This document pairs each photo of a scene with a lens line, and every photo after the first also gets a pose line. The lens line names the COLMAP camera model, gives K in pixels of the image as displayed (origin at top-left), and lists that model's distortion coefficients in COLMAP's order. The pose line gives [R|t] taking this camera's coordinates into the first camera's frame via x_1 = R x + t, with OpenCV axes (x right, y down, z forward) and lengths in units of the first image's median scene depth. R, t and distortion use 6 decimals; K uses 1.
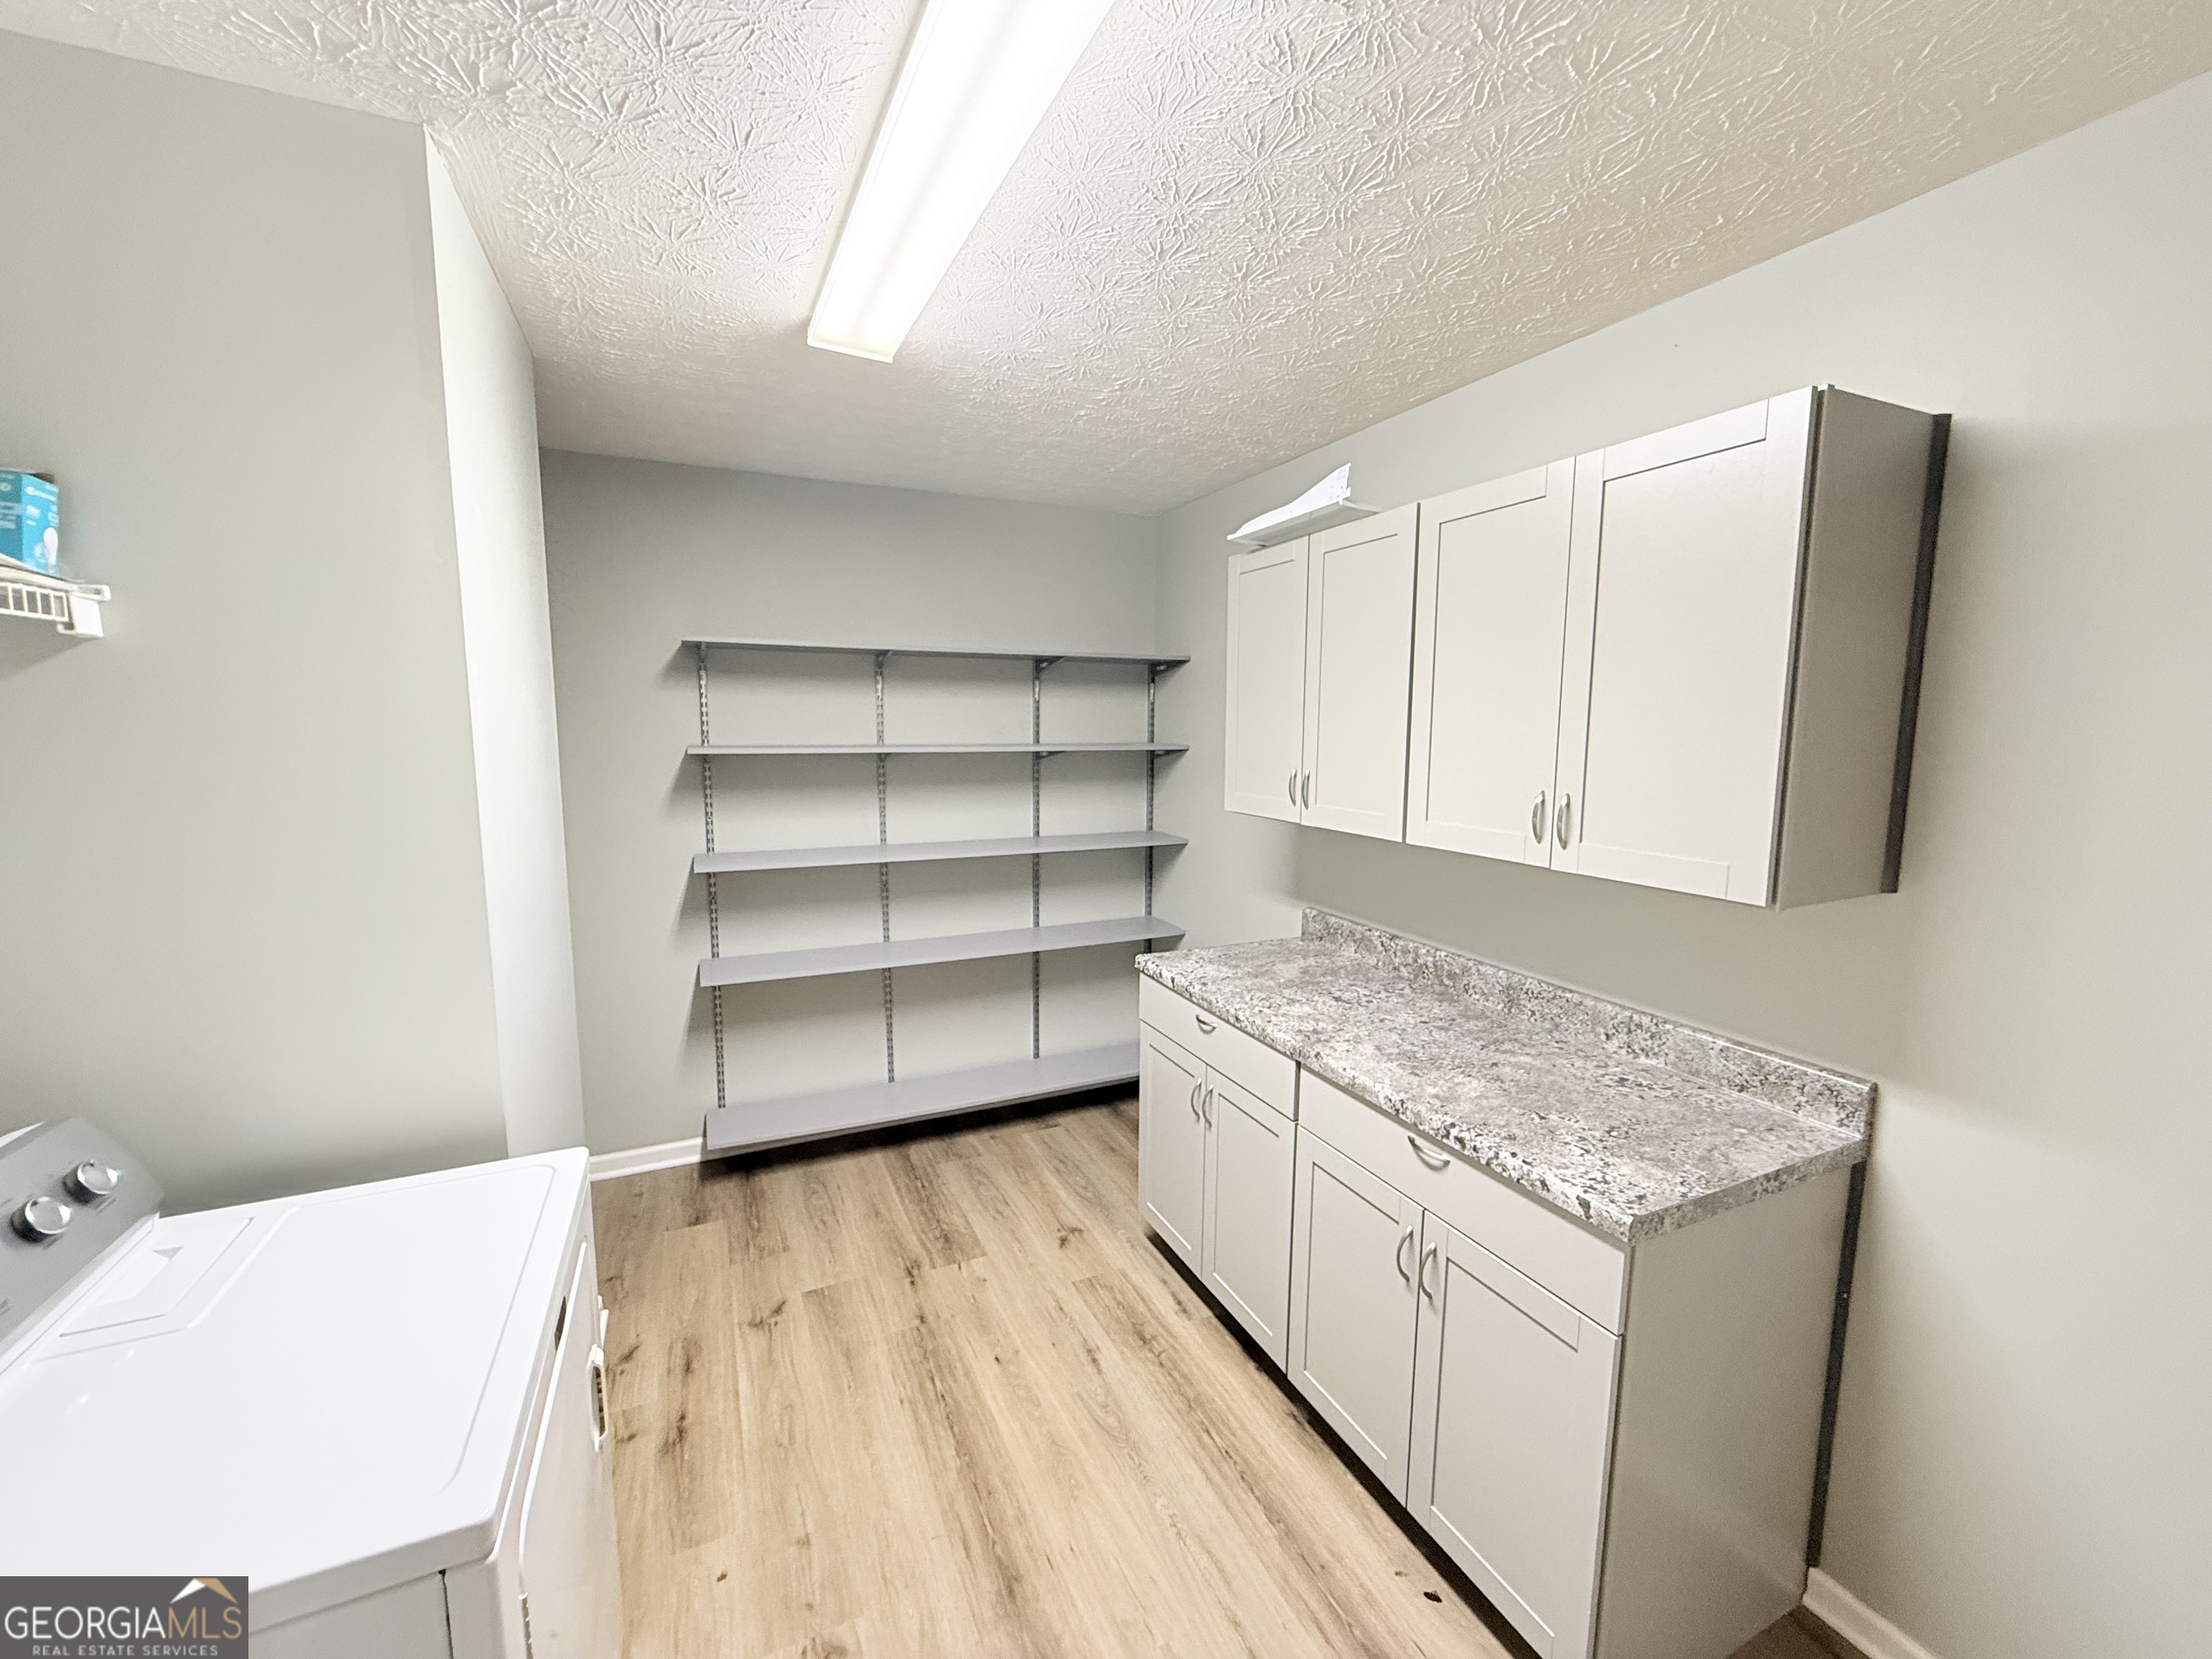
lens RADIAL K [[882.2, 0, 1099.5], [0, 882.2, 831.2], [0, 0, 1]] dist [0.000103, 0.000330]
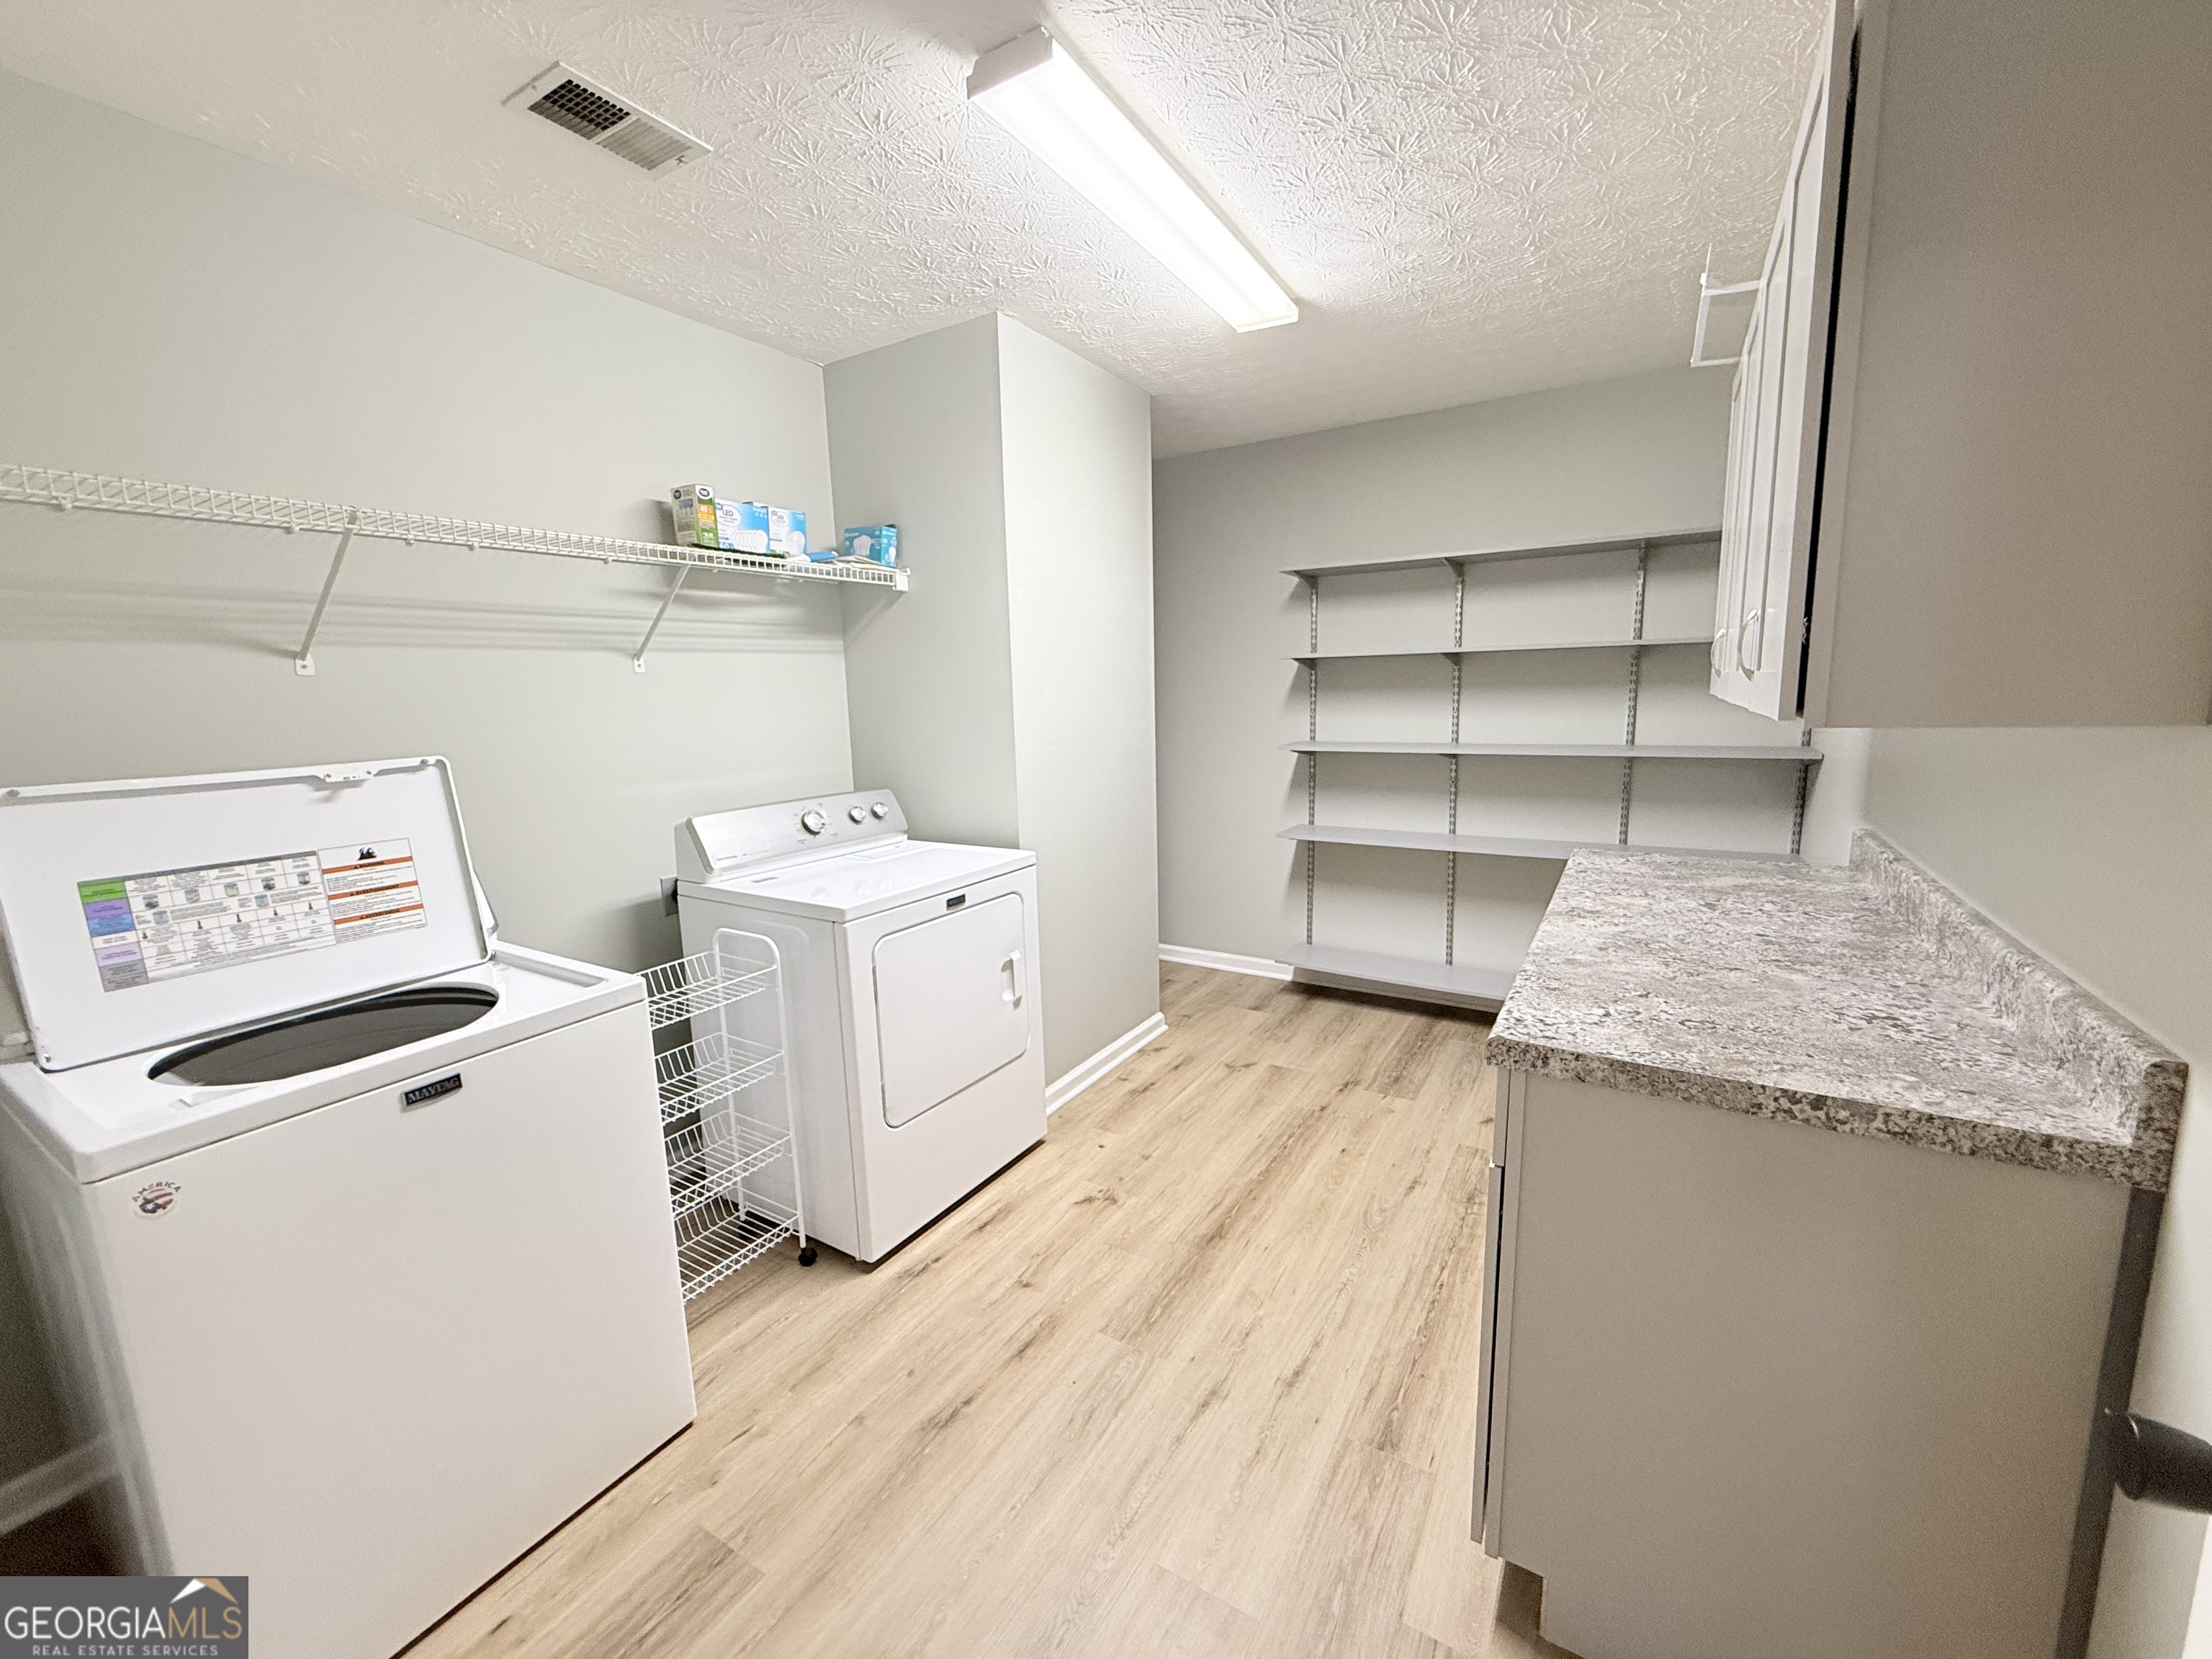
lens RADIAL K [[882.2, 0, 1101.3], [0, 882.2, 831.4], [0, 0, 1]] dist [0.000103, 0.000330]
pose [[0.552551, 0.115286, -0.825468, 0.683795], [-0.076048, 0.993230, 0.087810, 0.100278], [0.830003, 0.014256, 0.557577, 0.067316]]
